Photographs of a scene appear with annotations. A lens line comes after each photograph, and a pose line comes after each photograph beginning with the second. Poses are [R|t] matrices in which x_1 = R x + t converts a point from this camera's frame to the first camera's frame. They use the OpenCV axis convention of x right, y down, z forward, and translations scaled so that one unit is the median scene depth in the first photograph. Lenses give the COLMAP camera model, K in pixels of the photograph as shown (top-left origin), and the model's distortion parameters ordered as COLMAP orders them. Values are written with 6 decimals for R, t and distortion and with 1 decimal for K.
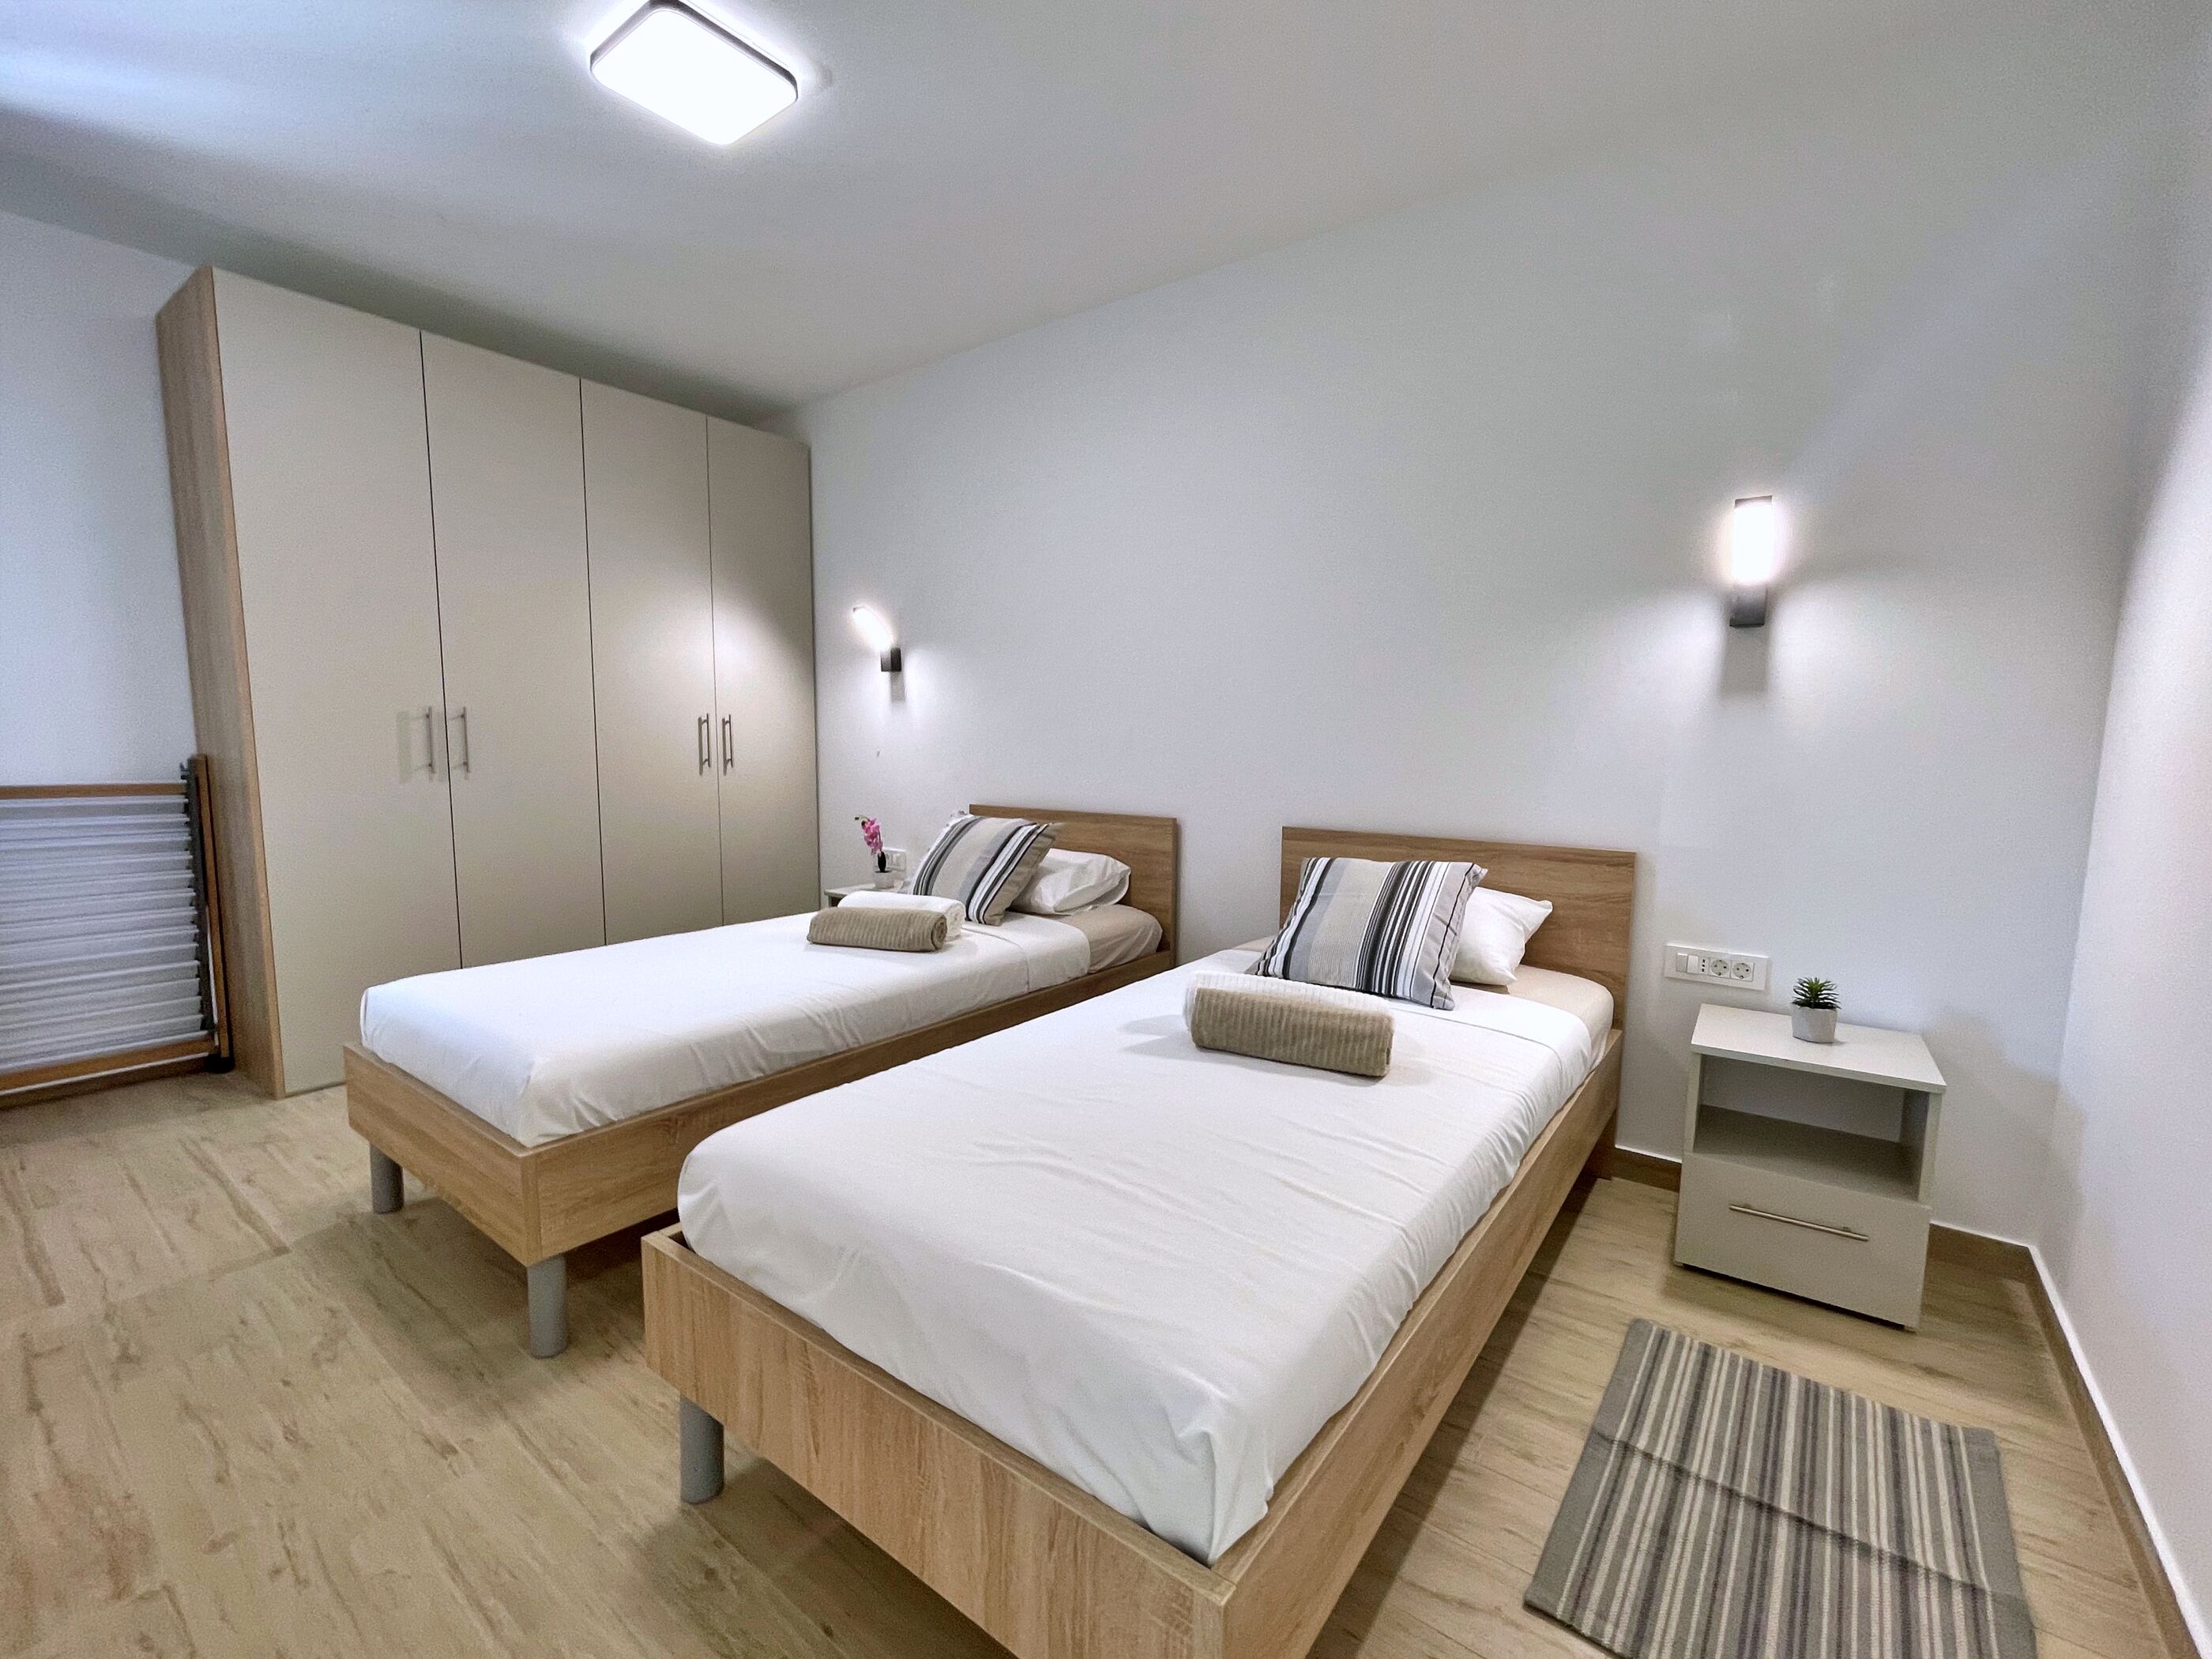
lens RADIAL K [[973.7, 0, 1099.0], [0, 973.7, 841.3], [0, 0, 1]] dist [-0.002083, 0.000040]
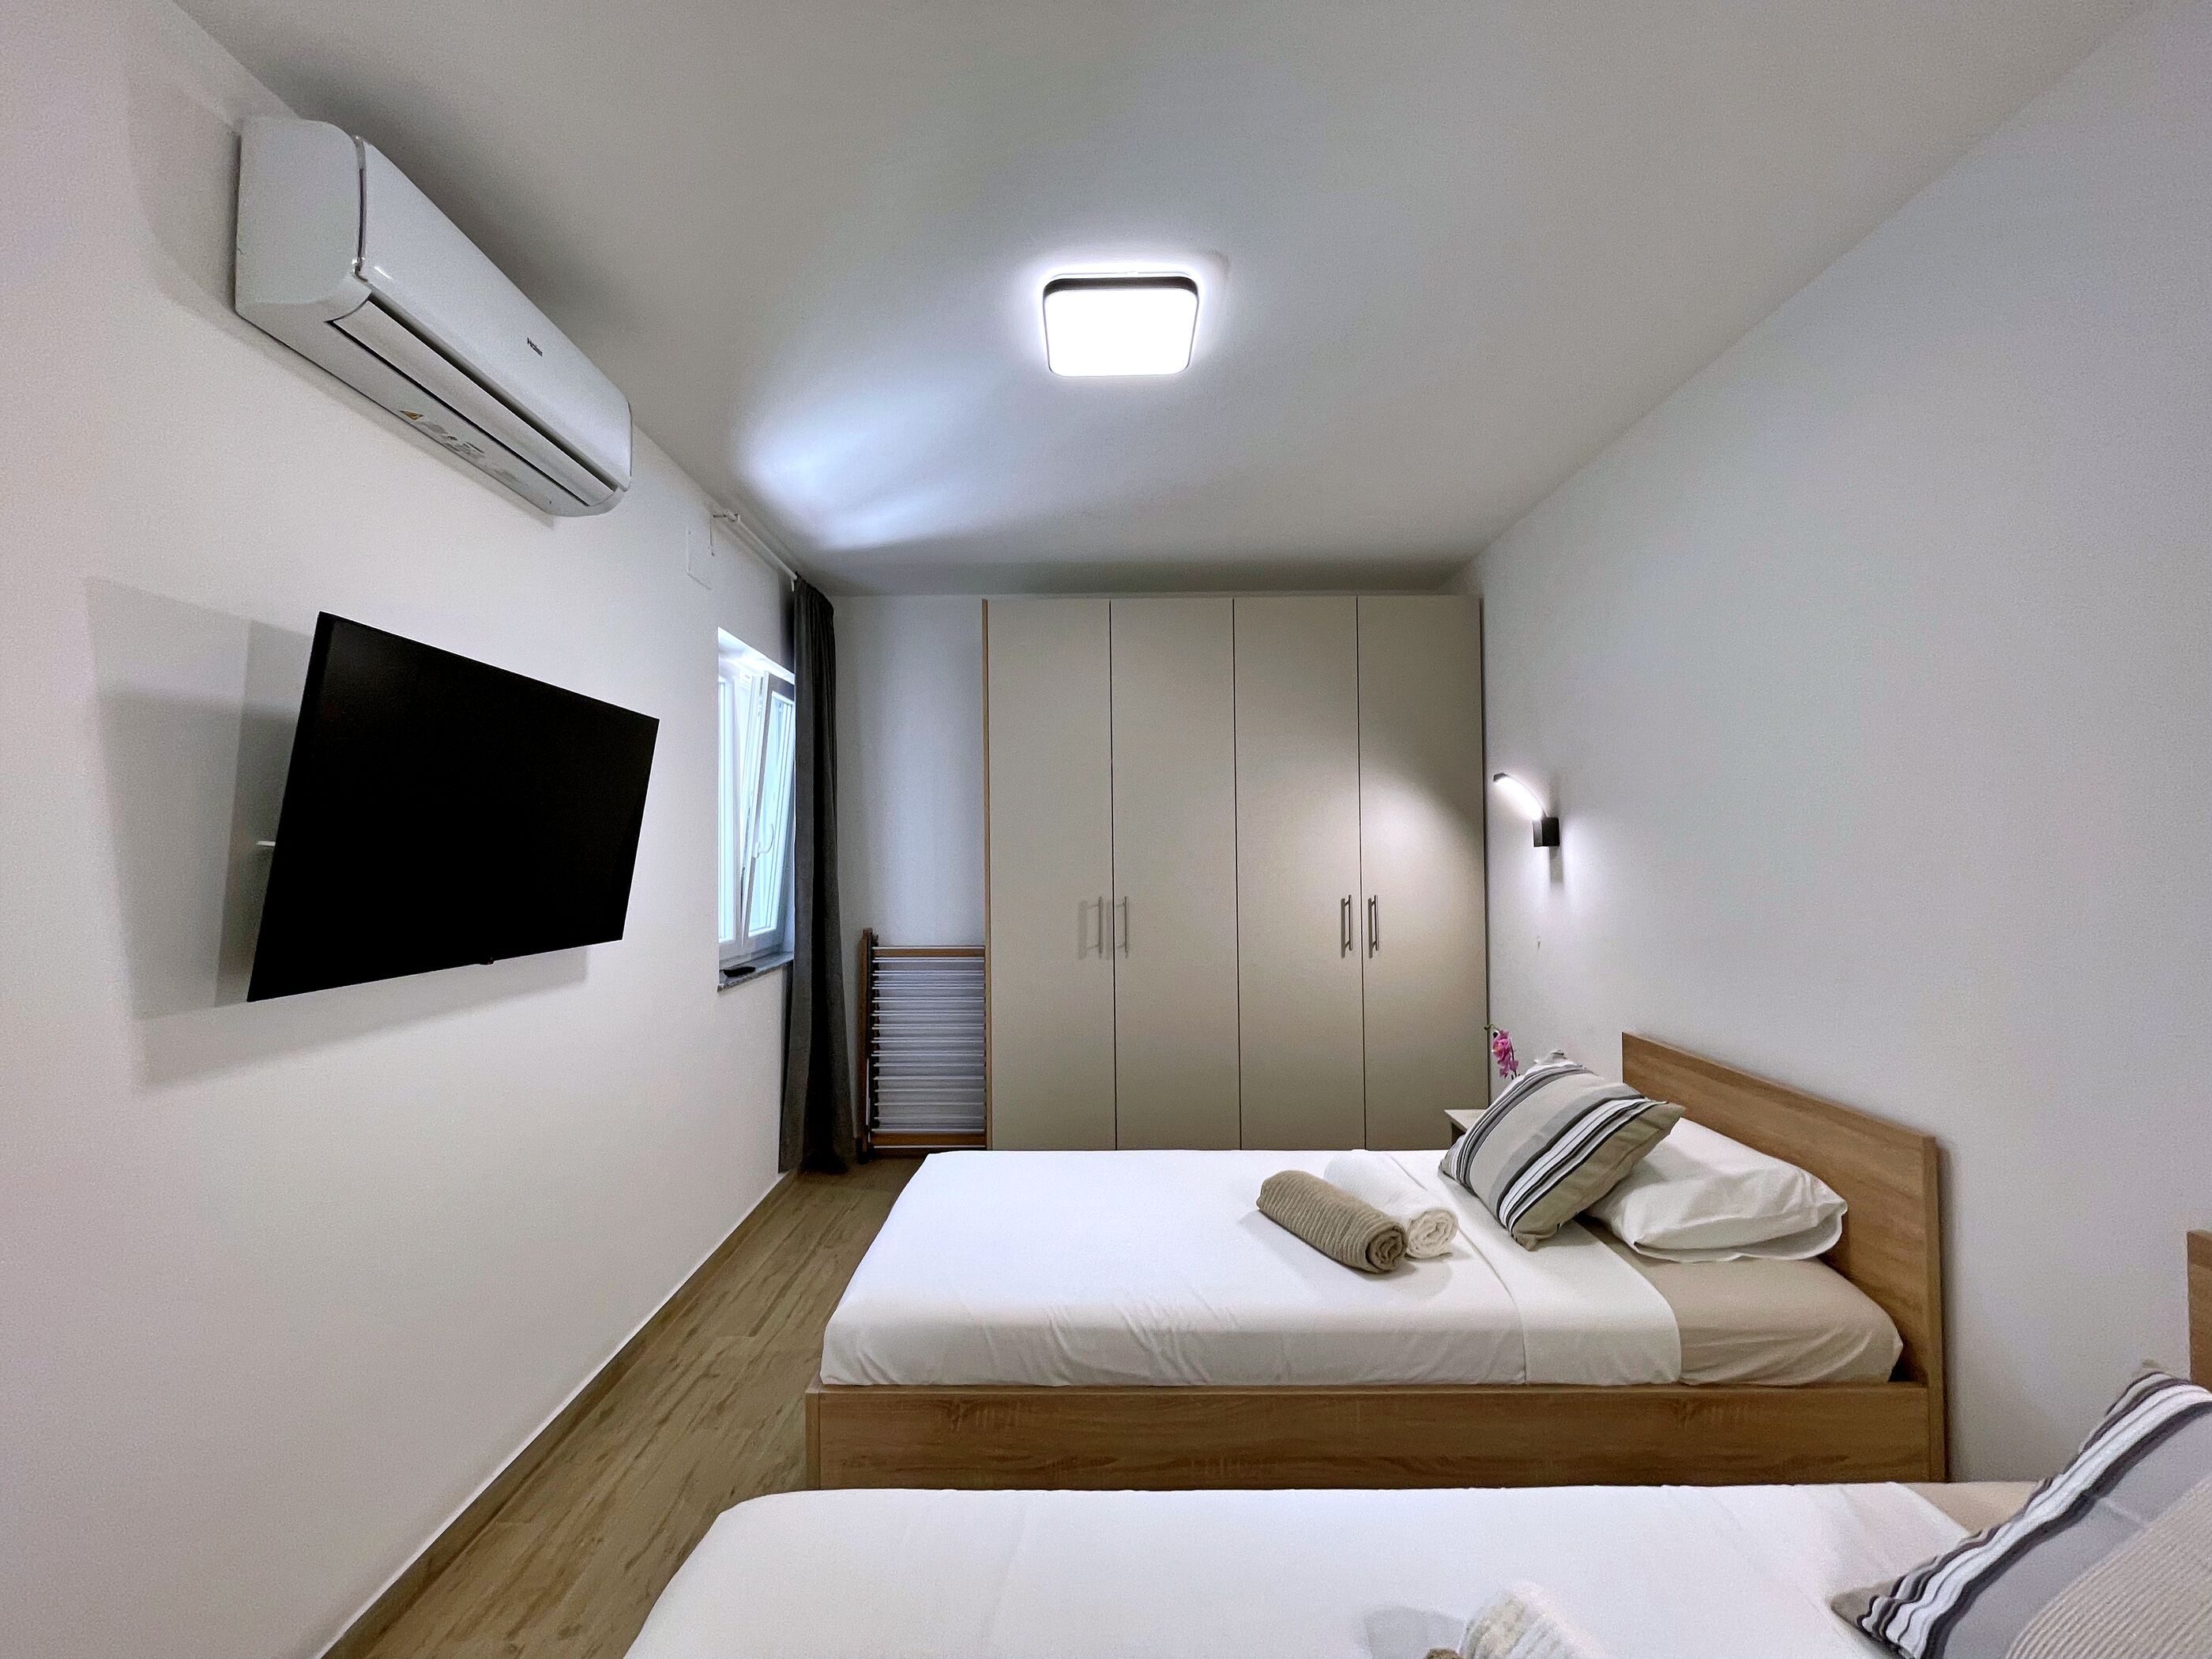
lens RADIAL K [[912.2, 0, 1104.9], [0, 912.2, 838.2], [0, 0, 1]] dist [-0.000931, 0.000559]
pose [[0.592490, -0.025270, -0.805181, 0.223542], [-0.069776, 0.994142, -0.082544, -0.117319], [0.802550, 0.105088, 0.587256, 0.330874]]
